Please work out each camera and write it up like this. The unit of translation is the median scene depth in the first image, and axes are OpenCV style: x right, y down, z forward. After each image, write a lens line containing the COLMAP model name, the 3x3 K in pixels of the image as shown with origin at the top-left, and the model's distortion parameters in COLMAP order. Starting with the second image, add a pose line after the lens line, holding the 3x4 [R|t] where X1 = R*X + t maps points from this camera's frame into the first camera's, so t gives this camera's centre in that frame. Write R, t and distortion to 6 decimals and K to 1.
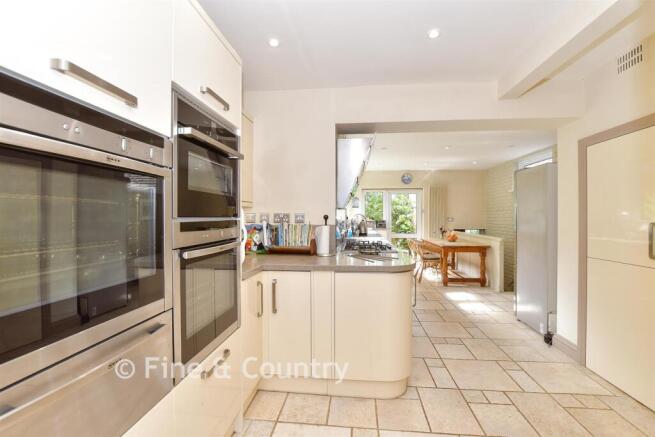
lens RADIAL K [[293.4, 0, 327.5], [0, 293.4, 218.5], [0, 0, 1]] dist [-0.014957, 0.000530]
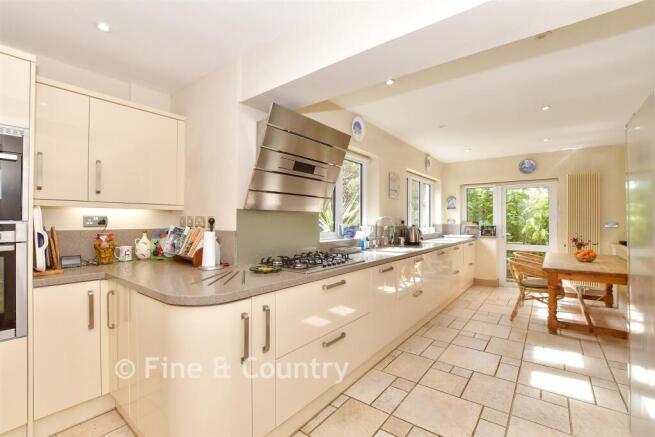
lens RADIAL K [[293.4, 0, 327.5], [0, 293.4, 218.5], [0, 0, 1]] dist [-0.014957, 0.000530]
pose [[0.854125, -0.003680, -0.520054, 0.225226], [-0.003781, 0.999905, -0.013286, -0.000405], [0.520054, 0.013314, 0.854030, 0.163331]]
